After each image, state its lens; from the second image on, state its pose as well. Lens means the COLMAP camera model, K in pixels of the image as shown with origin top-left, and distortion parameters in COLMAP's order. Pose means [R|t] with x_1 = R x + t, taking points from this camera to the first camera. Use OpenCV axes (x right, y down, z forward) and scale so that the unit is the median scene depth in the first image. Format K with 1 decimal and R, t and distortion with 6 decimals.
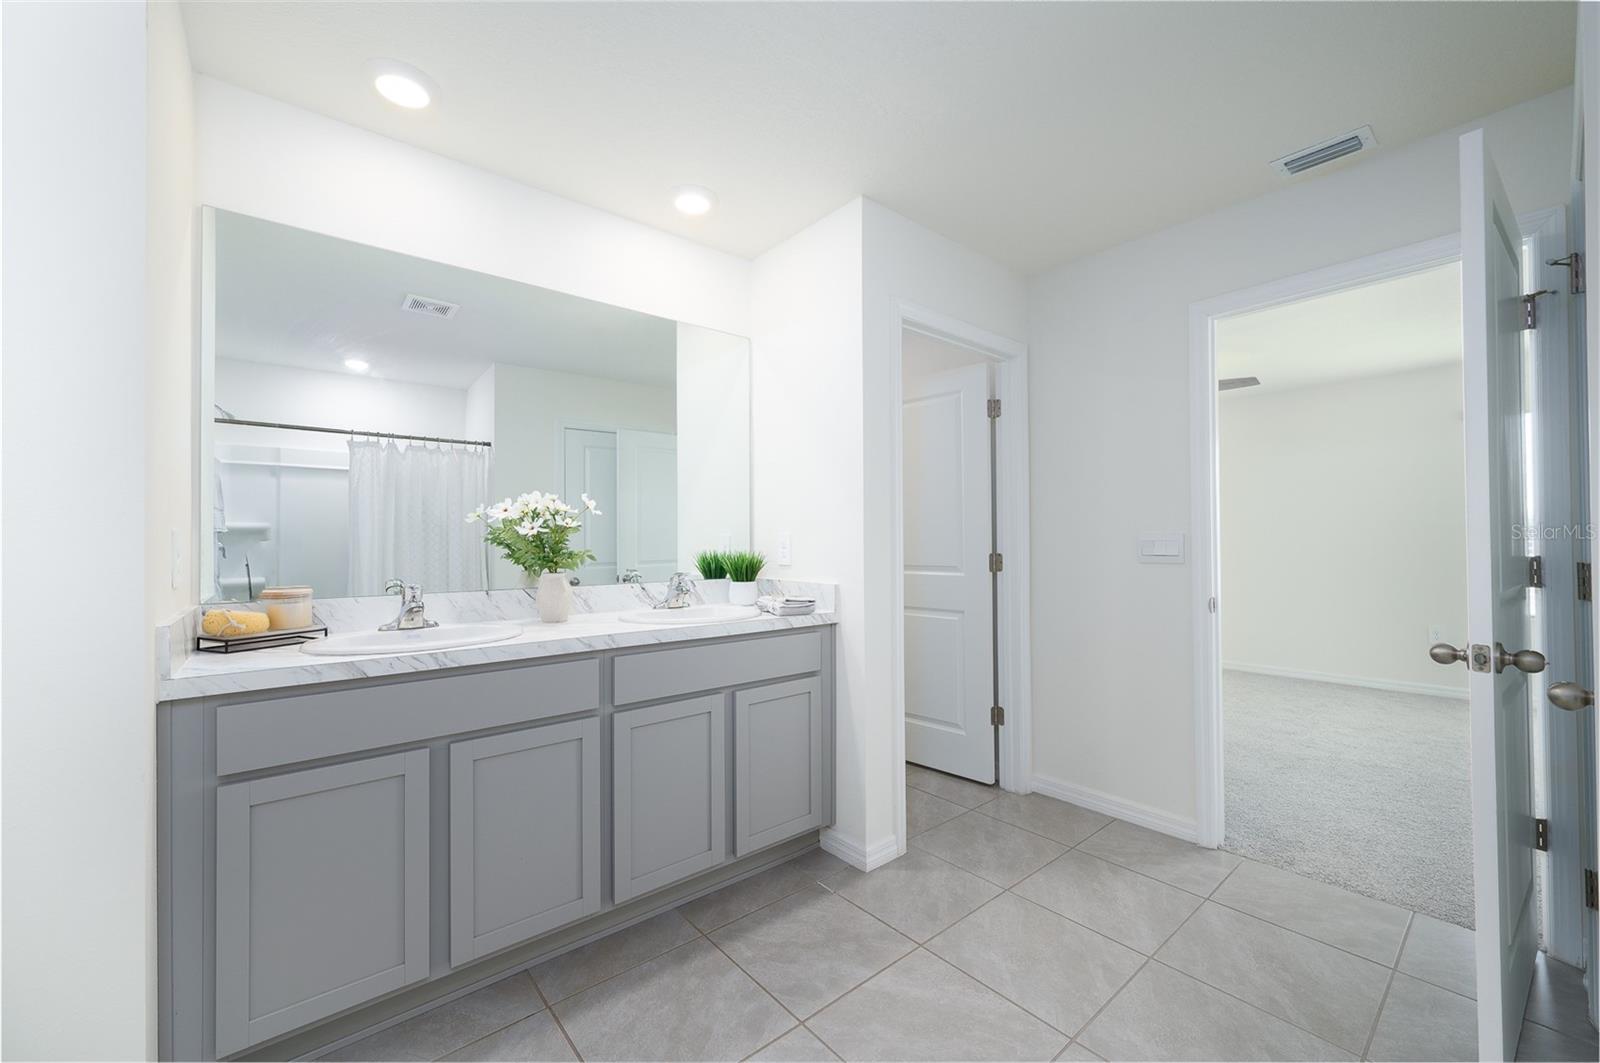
lens RADIAL K [[627.9, 0, 798.9], [0, 627.9, 539.2], [0, 0, 1]] dist [0.001494, 0.000188]
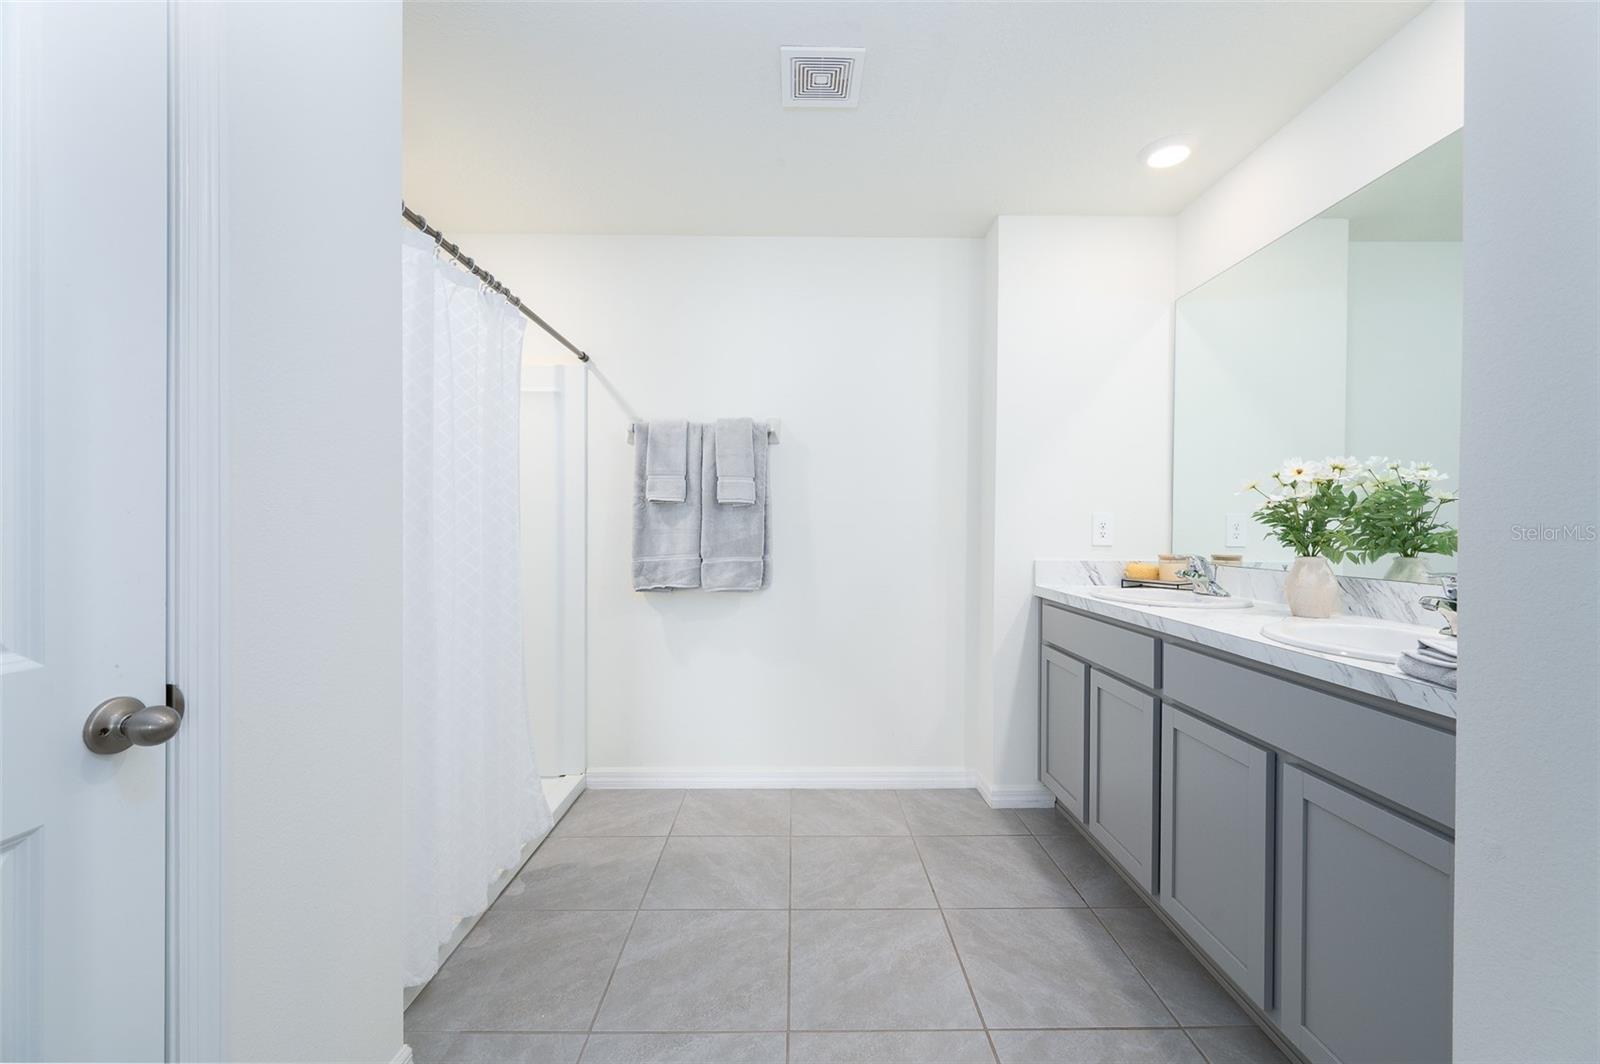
lens RADIAL K [[629.2, 0, 800.8], [0, 629.2, 537.1], [0, 0, 1]] dist [-0.000835, -0.000138]
pose [[-0.635631, 0.012321, -0.771895, 0.771687], [0.003741, 0.999910, 0.012880, 0.019696], [0.771984, 0.005299, -0.635620, 1.188759]]
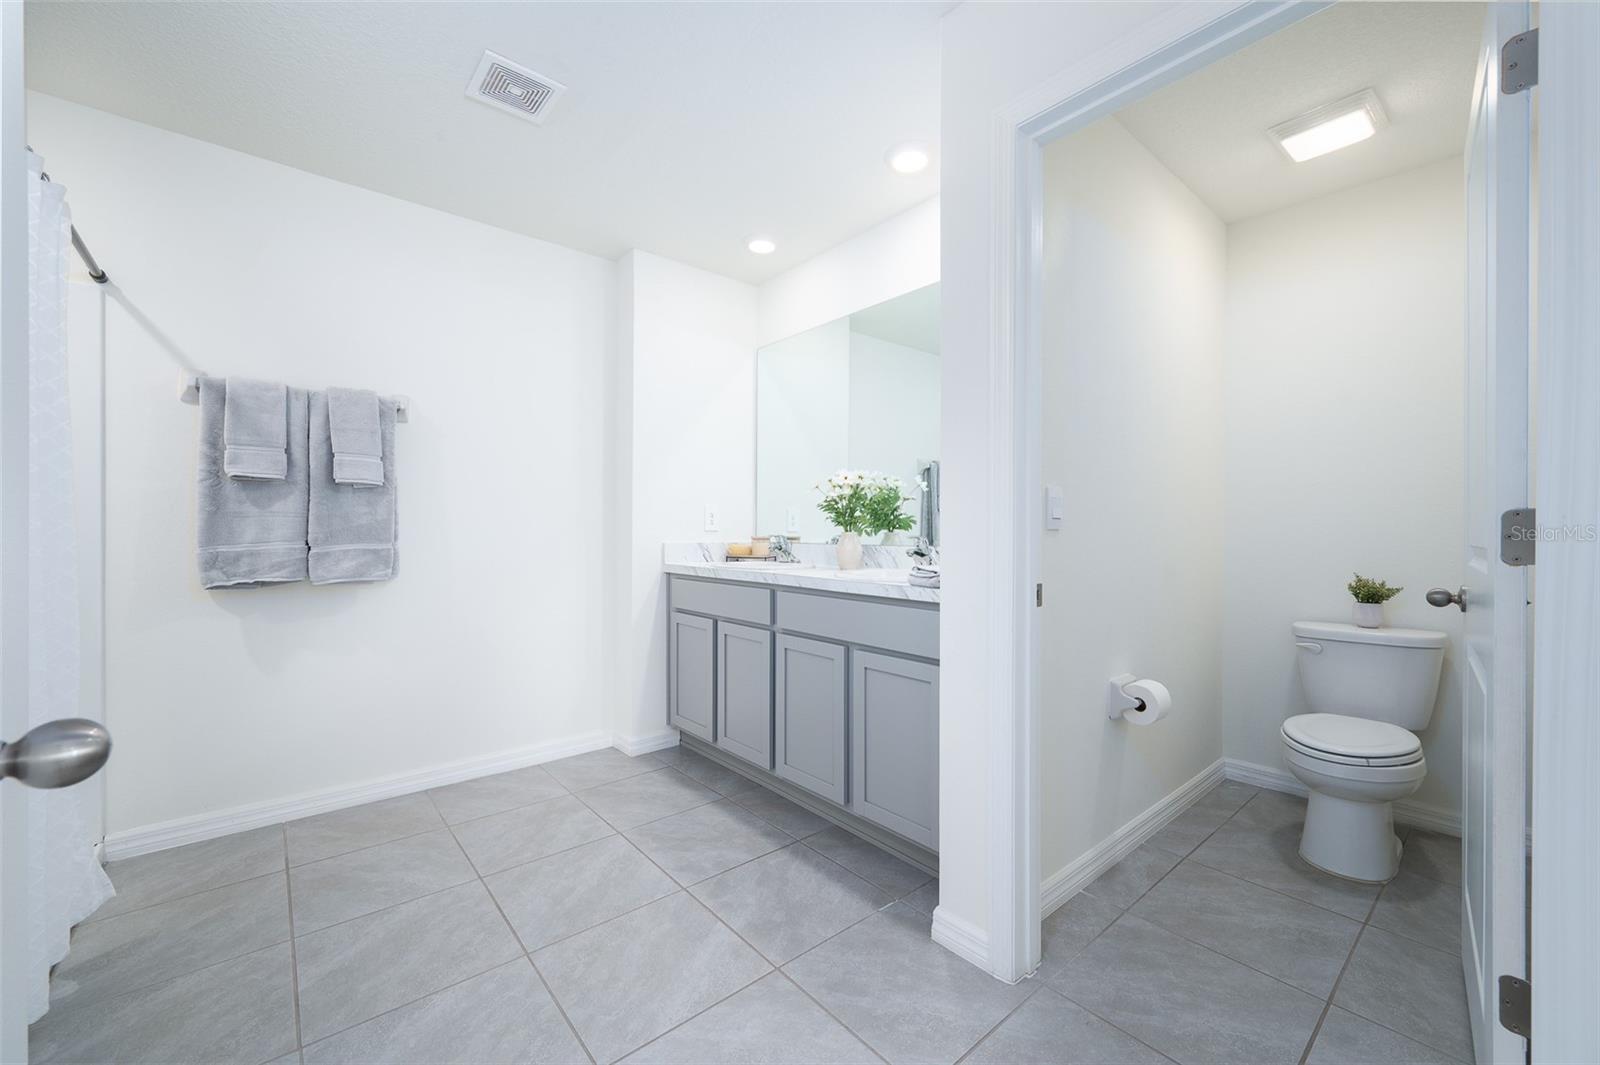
lens RADIAL K [[627.9, 0, 798.9], [0, 627.9, 540.2], [0, 0, 1]] dist [0.001494, 0.000188]
pose [[0.001636, 0.017235, -0.999850, 1.056301], [0.003801, 0.999844, 0.017241, 0.057513], [0.999991, -0.003829, 0.001570, 1.057166]]
